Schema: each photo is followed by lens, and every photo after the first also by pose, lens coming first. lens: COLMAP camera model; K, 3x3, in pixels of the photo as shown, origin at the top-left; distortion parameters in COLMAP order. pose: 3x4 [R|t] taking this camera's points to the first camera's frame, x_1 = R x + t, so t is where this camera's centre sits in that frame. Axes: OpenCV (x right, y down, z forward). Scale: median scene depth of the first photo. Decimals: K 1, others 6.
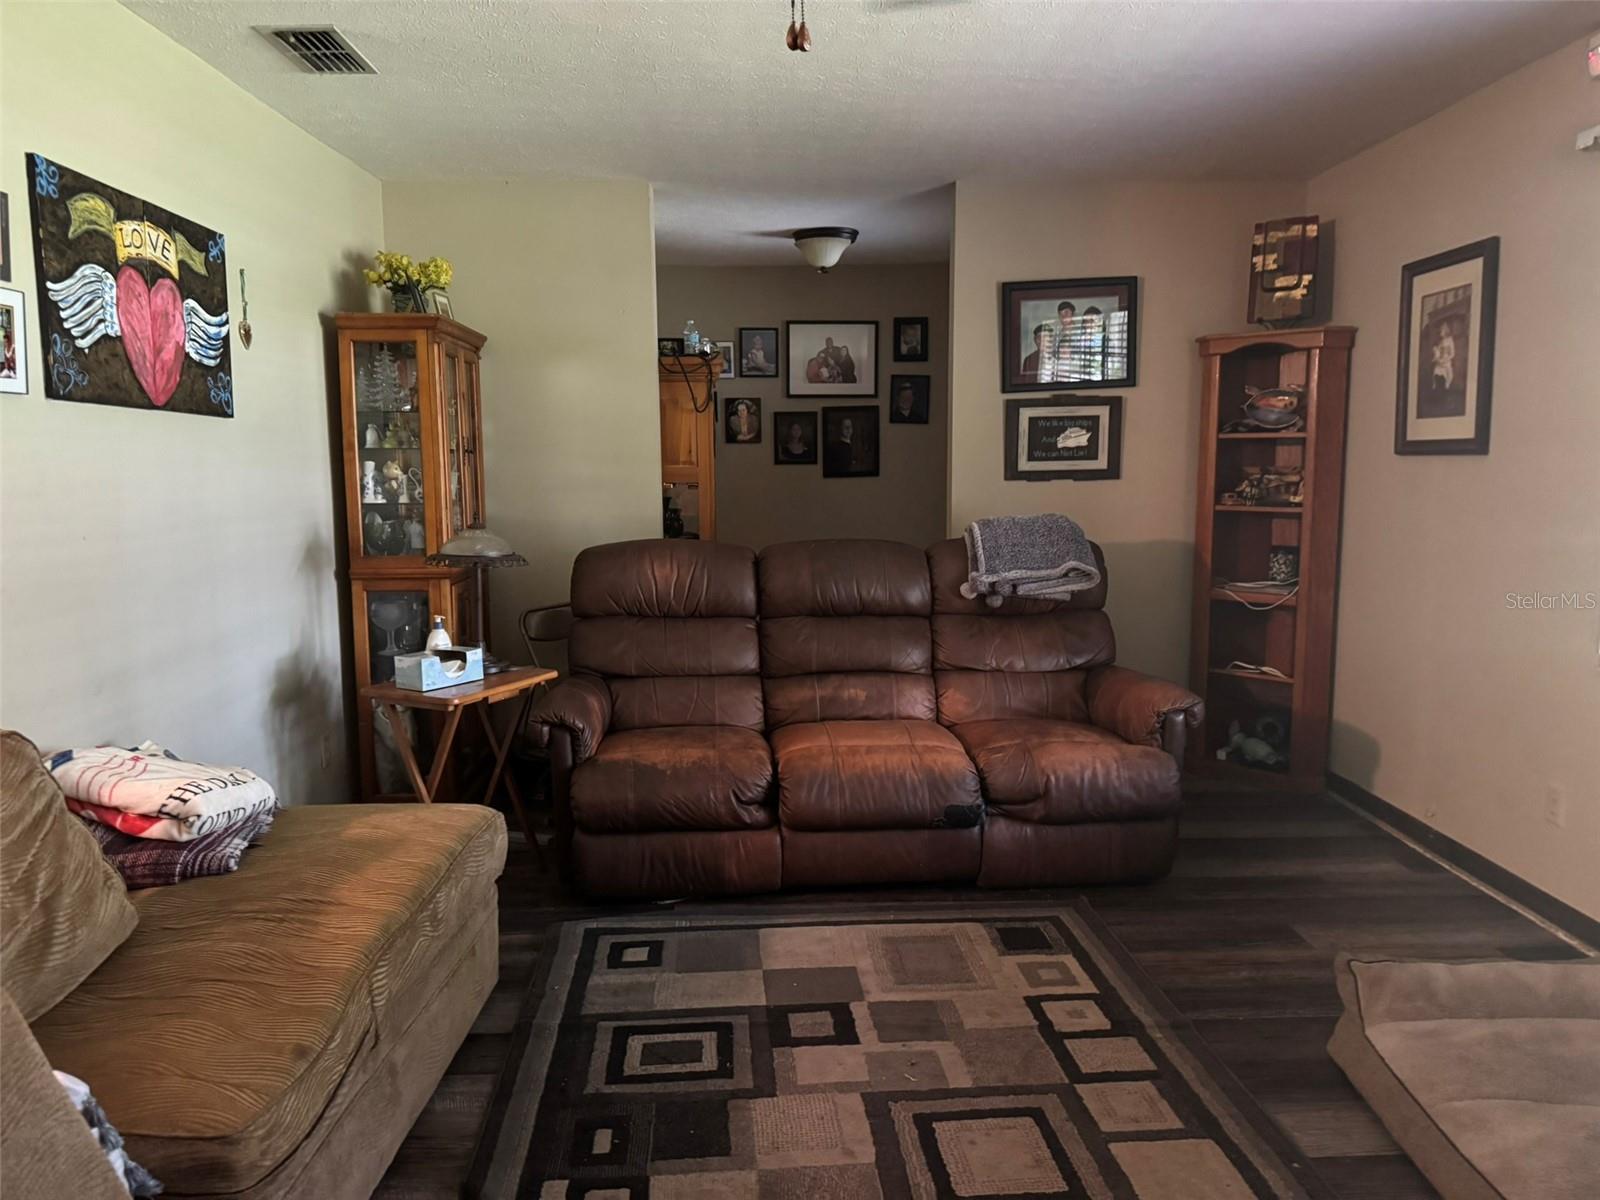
lens RADIAL K [[1102.0, 0, 846.3], [0, 1102.0, 571.7], [0, 0, 1]] dist [0.081849, -0.148091]
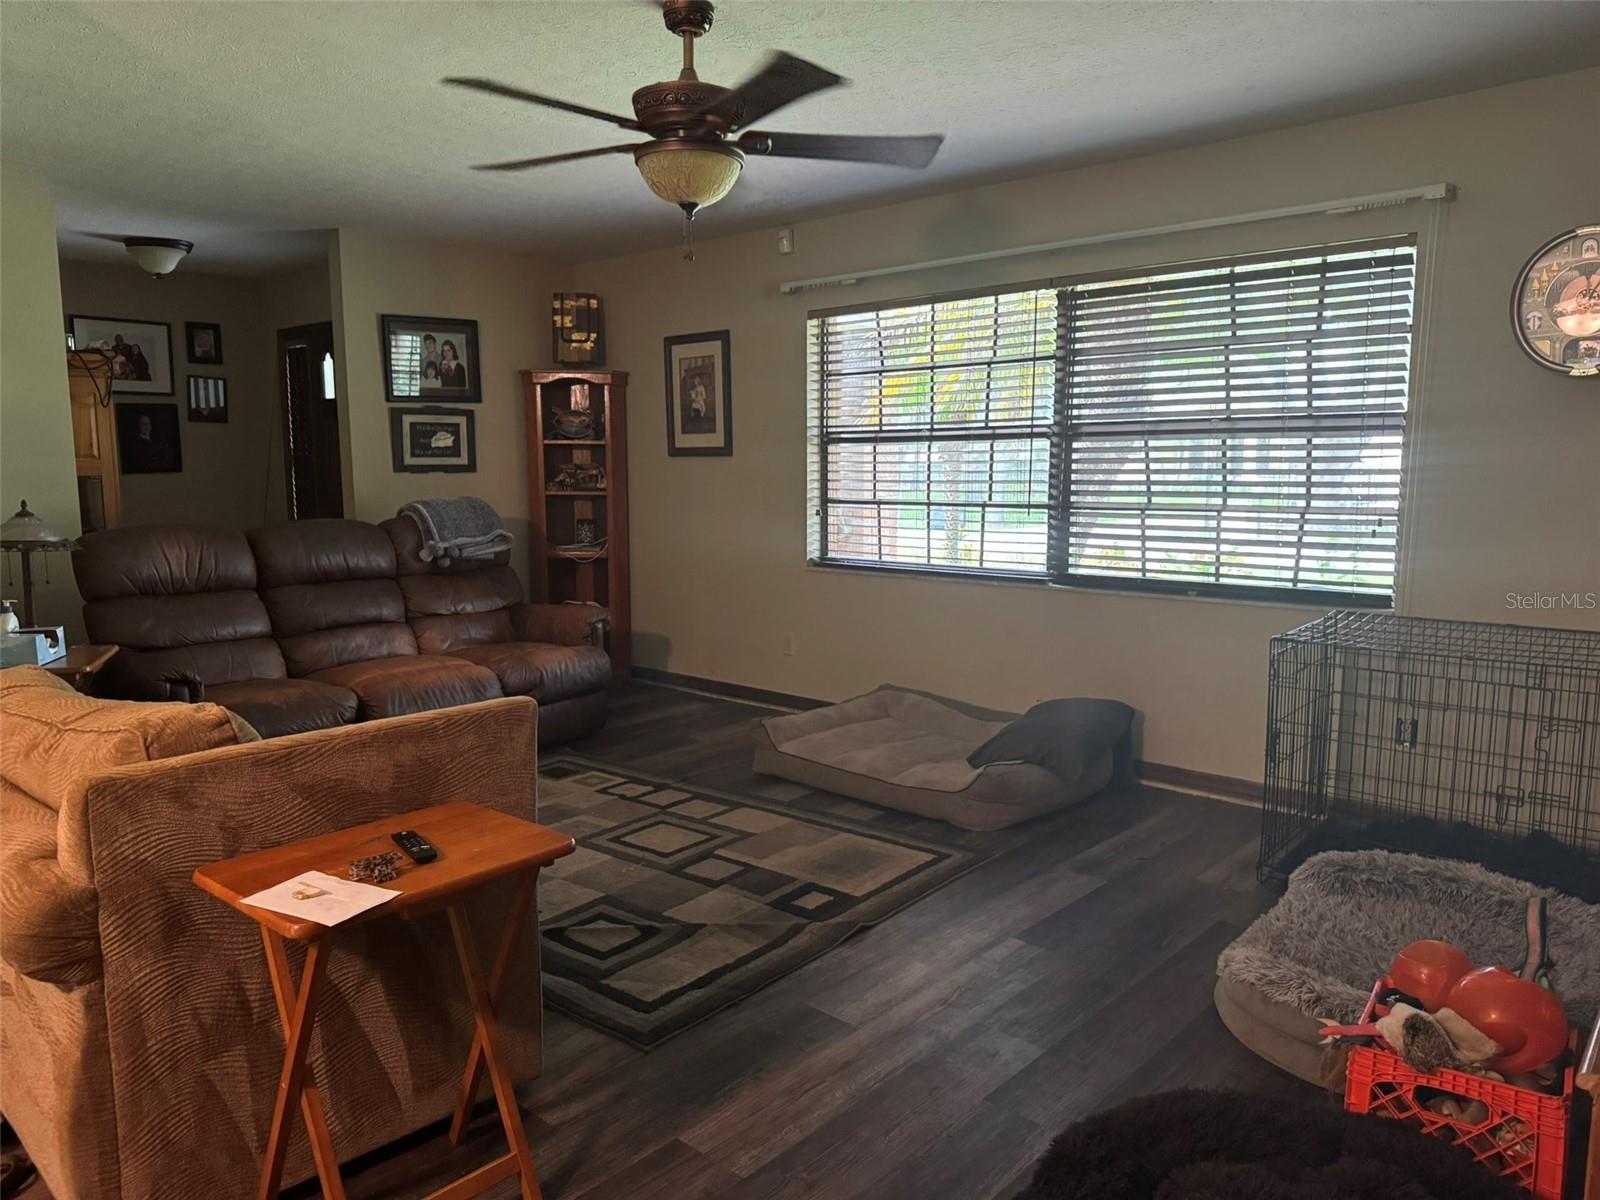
lens RADIAL K [[1156.6, 0, 806.1], [0, 1156.6, 598.0], [0, 0, 1]] dist [-0.008301, -0.049209]
pose [[0.667091, -0.077654, 0.740918, -0.609001], [0.067804, 0.996753, 0.043420, 0.038611], [-0.741885, 0.021273, 0.670190, -0.248513]]
